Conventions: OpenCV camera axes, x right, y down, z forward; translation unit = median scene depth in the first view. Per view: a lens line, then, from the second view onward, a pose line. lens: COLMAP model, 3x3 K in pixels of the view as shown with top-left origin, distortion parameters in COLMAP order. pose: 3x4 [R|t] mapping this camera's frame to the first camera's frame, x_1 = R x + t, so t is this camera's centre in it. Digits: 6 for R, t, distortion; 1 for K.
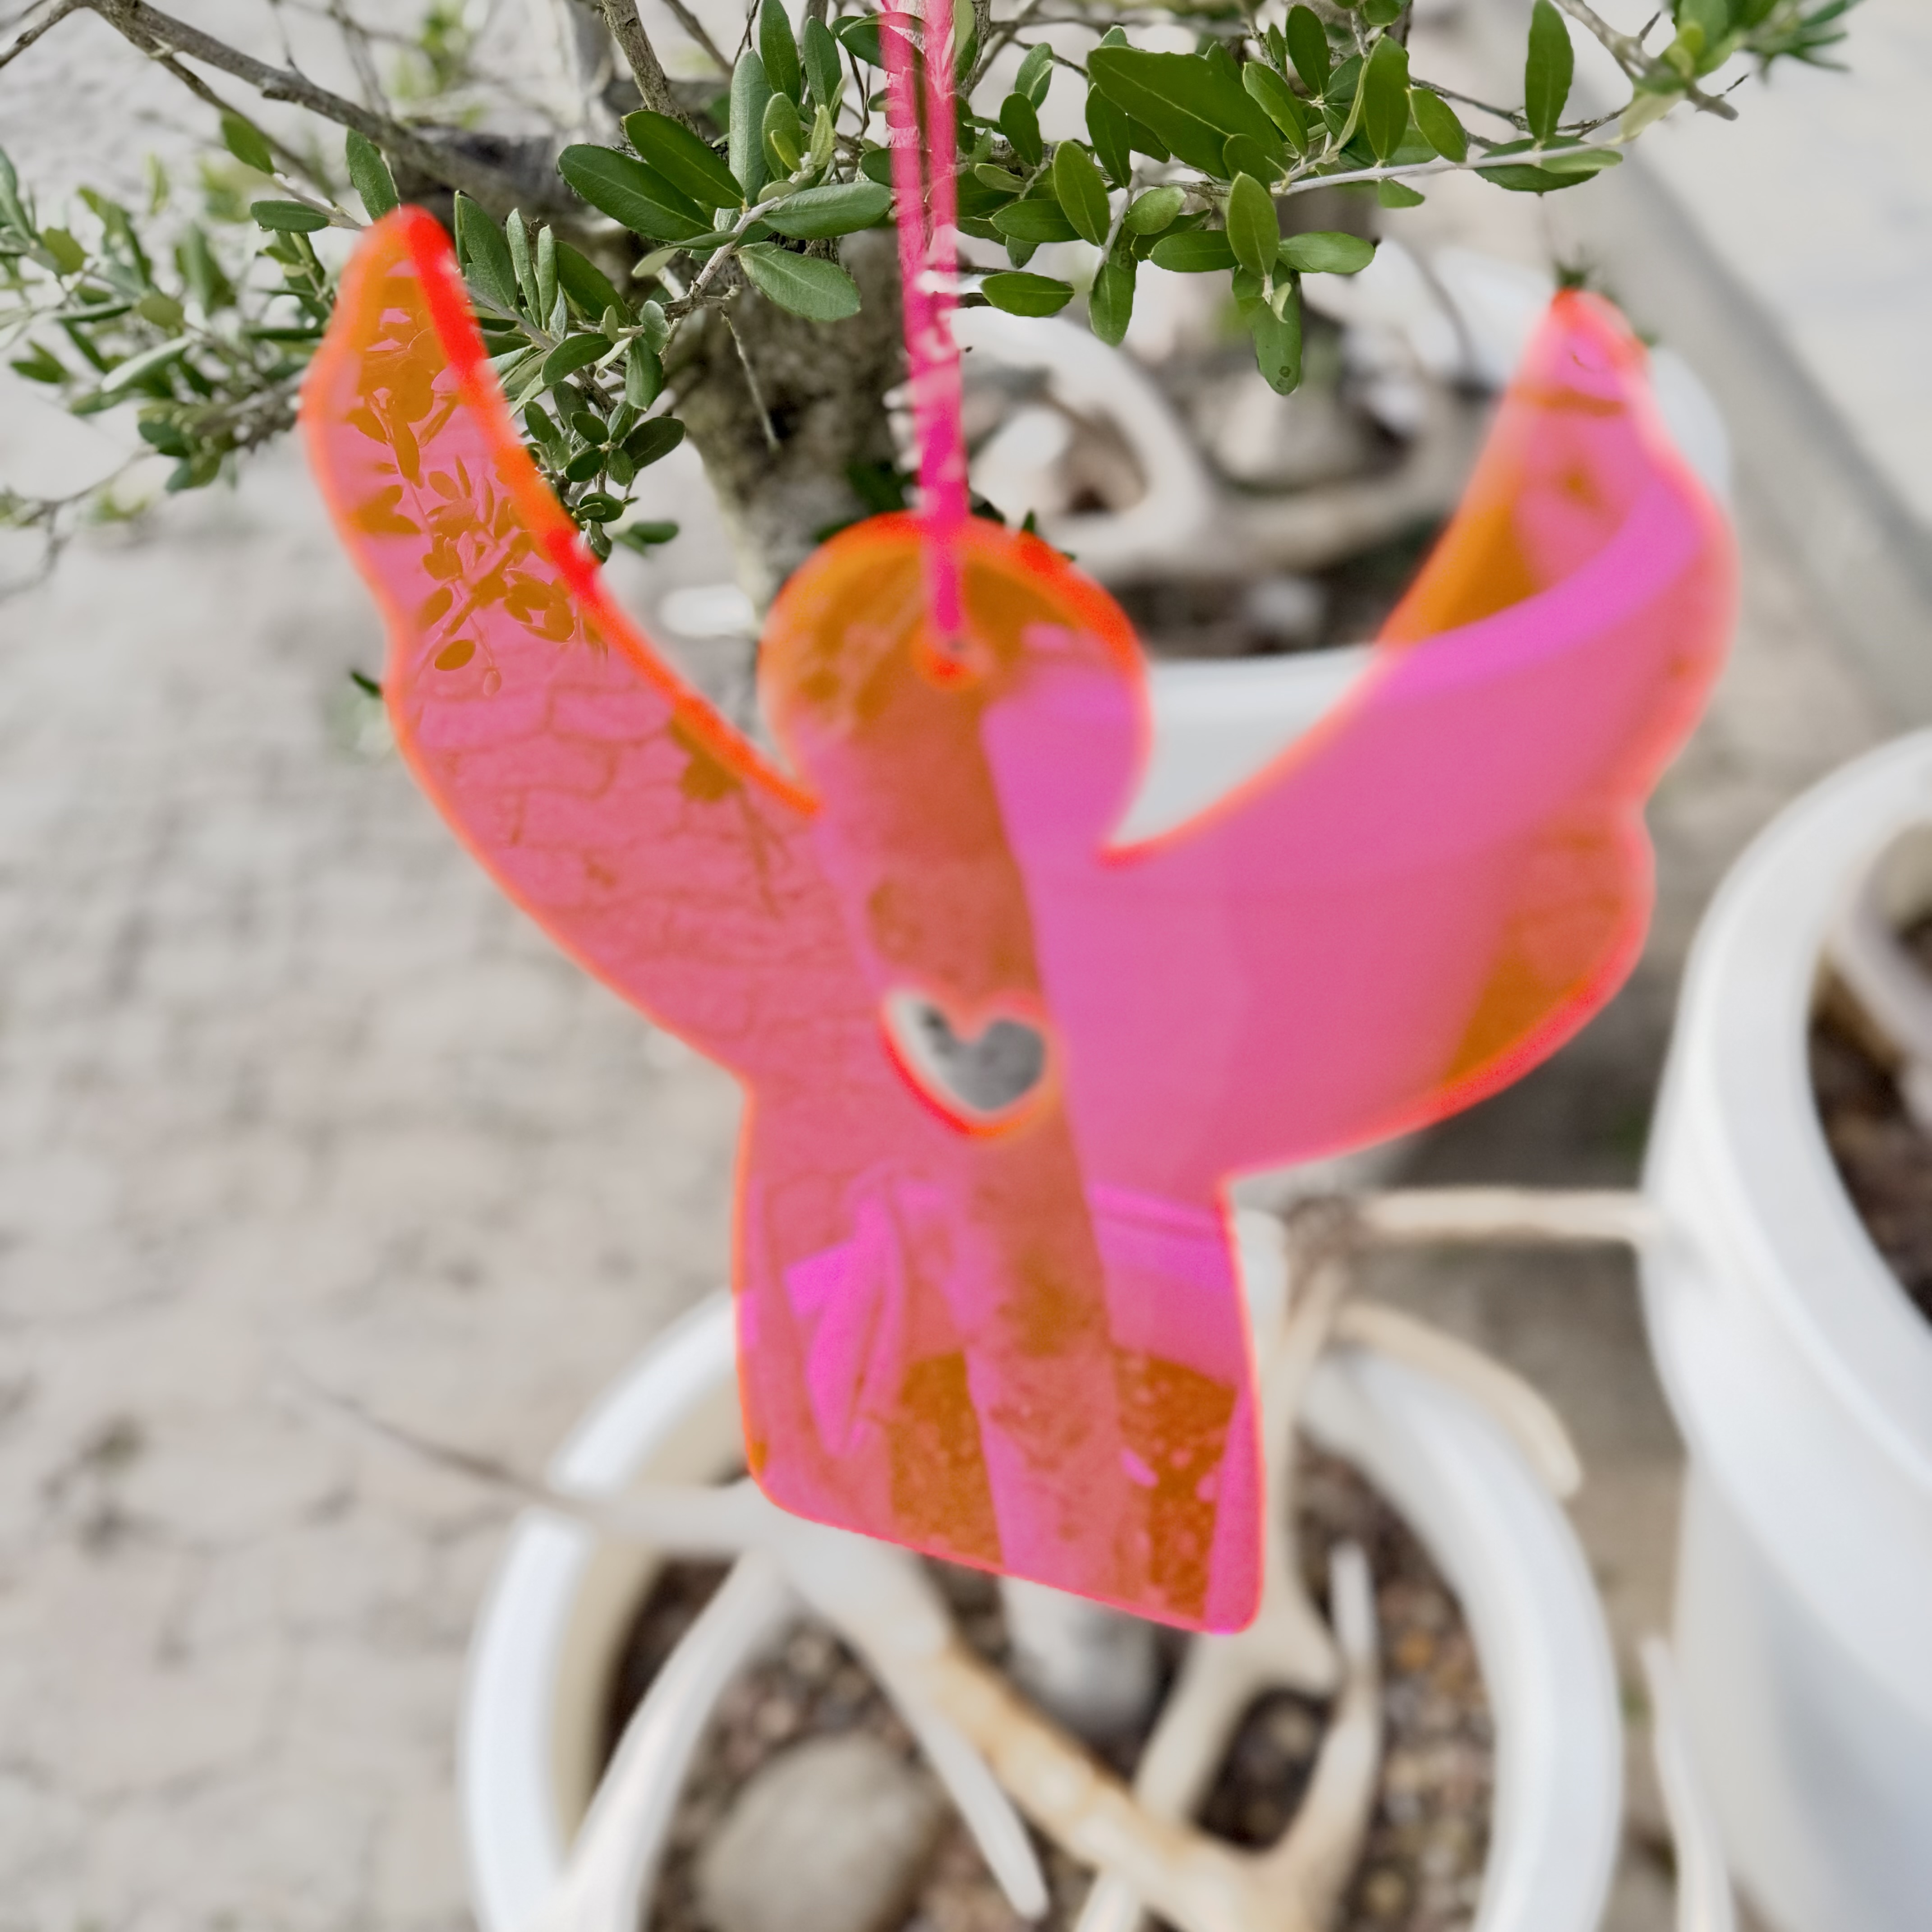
lens RADIAL K [[1748.6, 0, 963.3], [0, 1748.6, 1000.1], [0, 0, 1]] dist [0.048645, -0.117617]
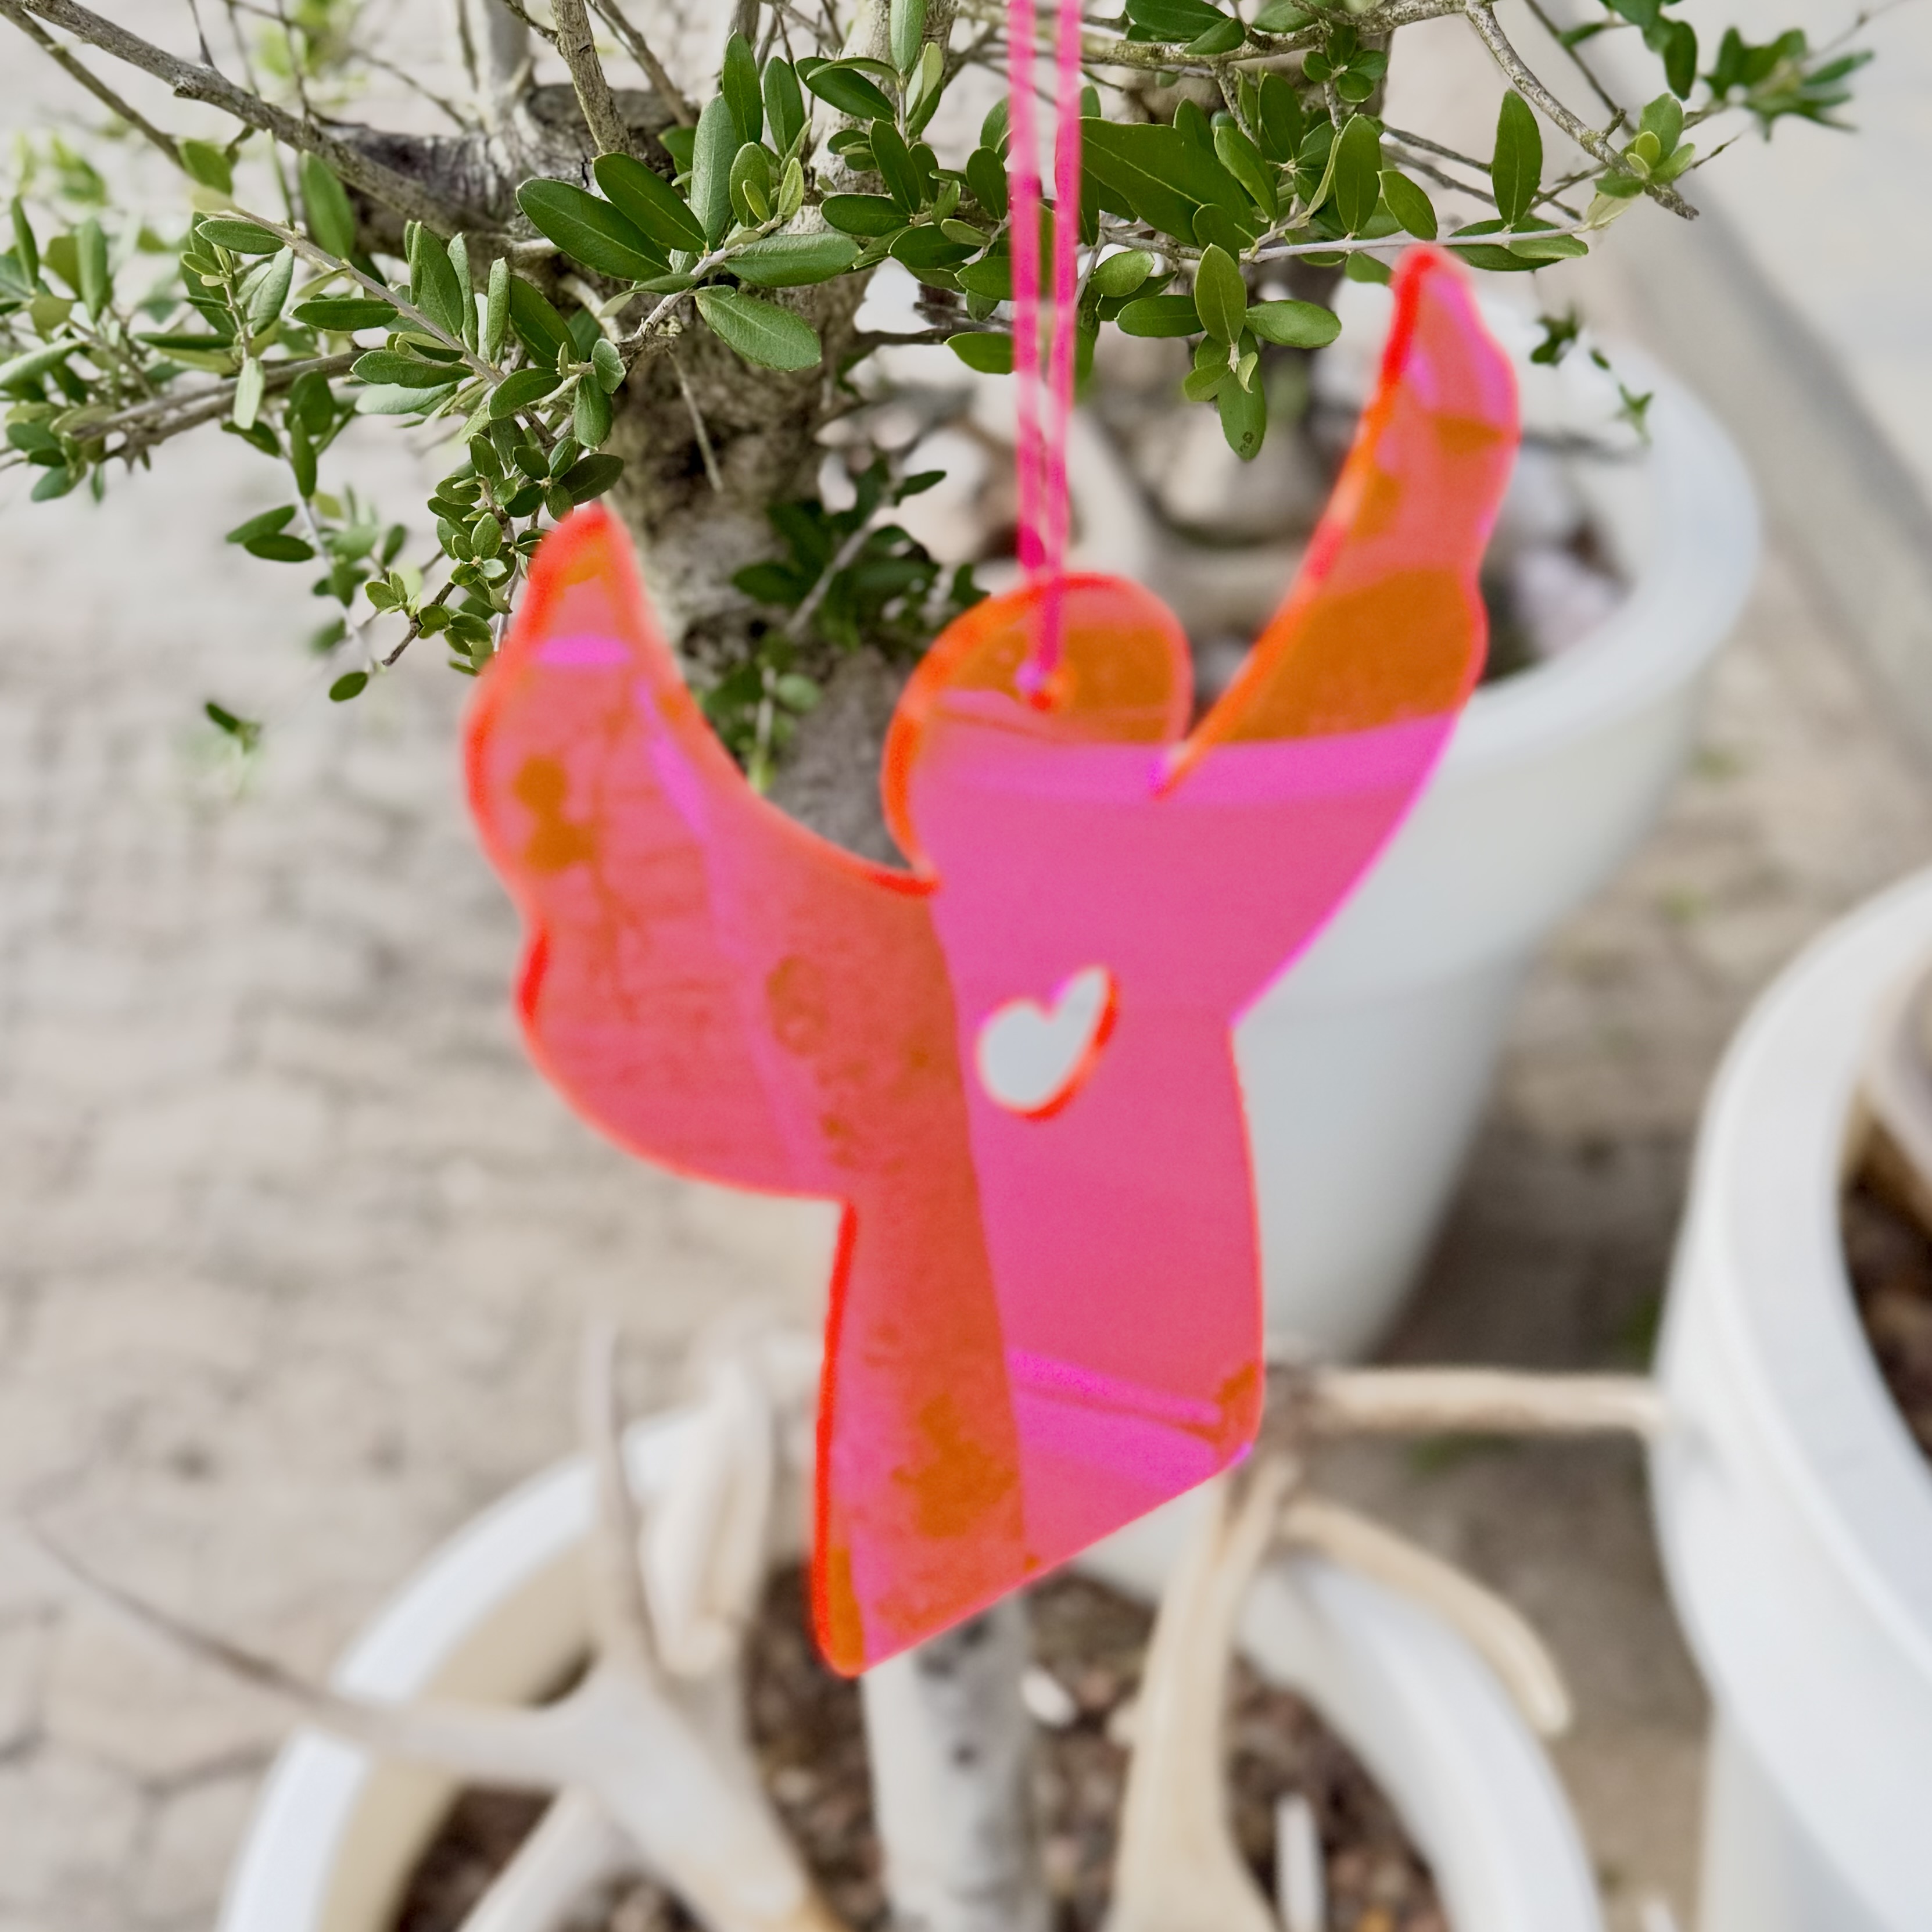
lens RADIAL K [[2208.1, 0, 892.5], [0, 2208.1, 970.6], [0, 0, 1]] dist [0.207630, -0.572671]
pose [[0.998922, 0.034956, 0.030545, -0.034246], [-0.032334, 0.996067, -0.082487, 0.038005], [-0.033308, 0.081410, 0.996124, -0.168207]]
